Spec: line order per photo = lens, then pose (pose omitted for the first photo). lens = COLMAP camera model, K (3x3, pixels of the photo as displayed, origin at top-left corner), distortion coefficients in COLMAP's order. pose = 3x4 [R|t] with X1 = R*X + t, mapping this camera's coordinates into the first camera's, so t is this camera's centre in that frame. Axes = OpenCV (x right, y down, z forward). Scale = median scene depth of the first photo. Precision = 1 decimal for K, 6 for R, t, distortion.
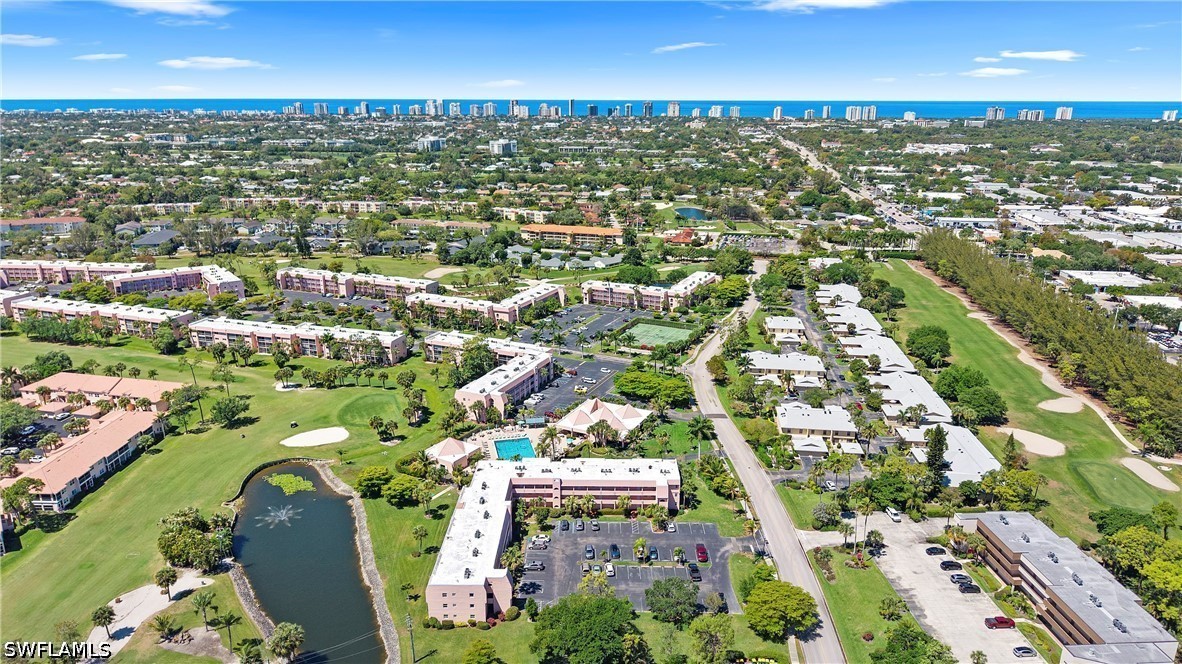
lens RADIAL K [[785.9, 0, 591.0], [0, 785.9, 332.0], [0, 0, 1]] dist [0.067915, -0.099740]
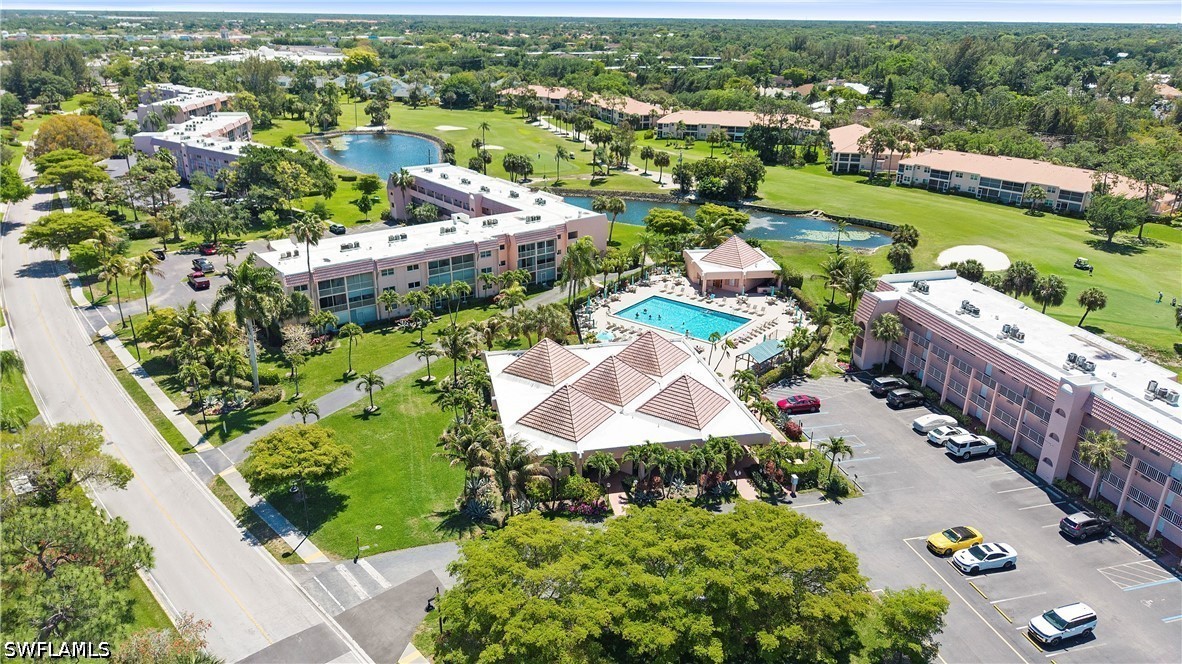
lens RADIAL K [[785.9, 0, 591.0], [0, 785.9, 332.0], [0, 0, 1]] dist [0.067915, -0.099740]
pose [[-0.777899, 0.240548, -0.580526, 0.213980], [-0.177886, 0.801746, 0.570579, -0.105104], [0.602686, 0.547120, -0.580887, 1.201859]]
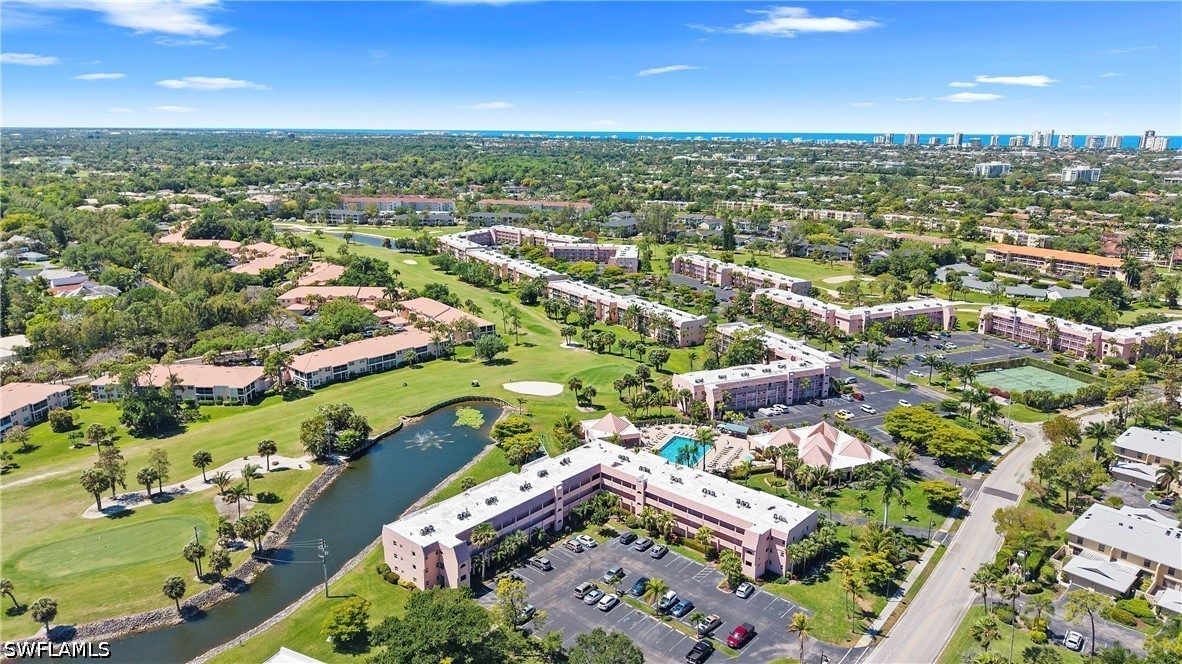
lens RADIAL K [[785.9, 0, 591.0], [0, 785.9, 332.0], [0, 0, 1]] dist [0.067915, -0.099740]
pose [[0.758373, 0.166615, -0.630166, 0.317620], [-0.192067, 0.980976, 0.028226, 0.022875], [0.622881, 0.099628, 0.775947, 0.277675]]
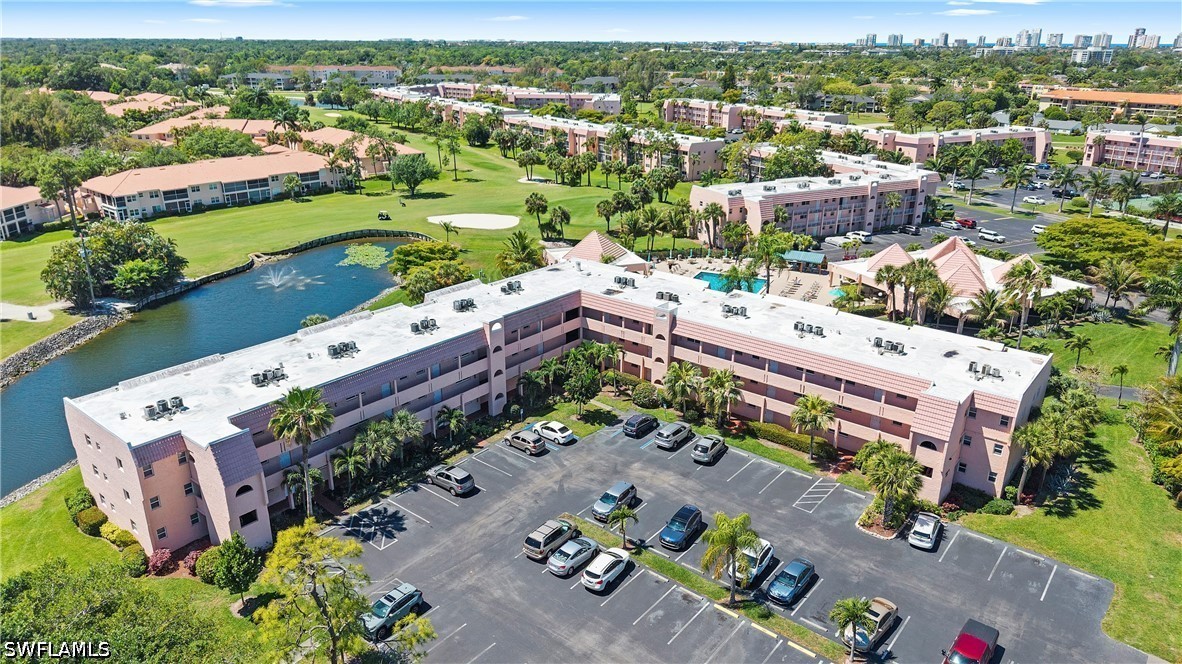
lens RADIAL K [[795.6, 0, 591.0], [0, 795.6, 332.0], [0, 0, 1]] dist [0.012772, -0.002000]
pose [[0.781354, 0.218625, -0.584542, 0.128185], [-0.182247, 0.975738, 0.121328, 0.126561], [0.596886, 0.011731, 0.802241, 0.541856]]
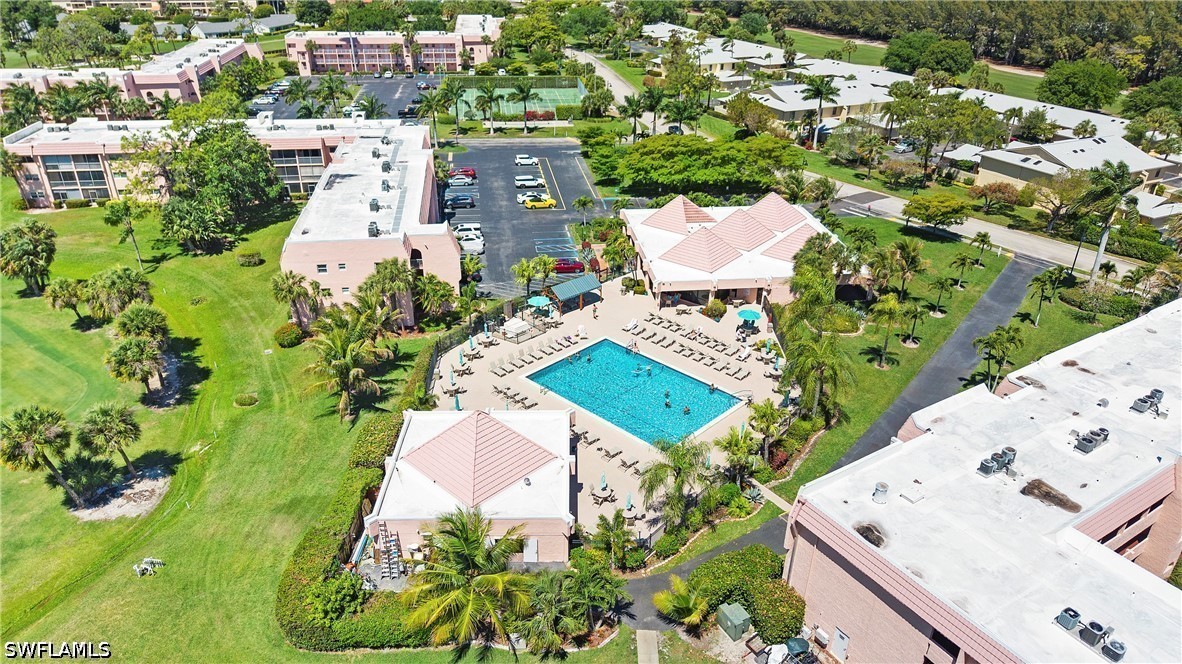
lens RADIAL K [[785.9, 0, 591.0], [0, 785.9, 332.0], [0, 0, 1]] dist [0.067915, -0.099740]
pose [[0.838032, -0.237416, 0.491259, -0.241107], [0.140302, 0.963859, 0.226476, 0.058251], [-0.527273, -0.120870, 0.841055, 0.733758]]
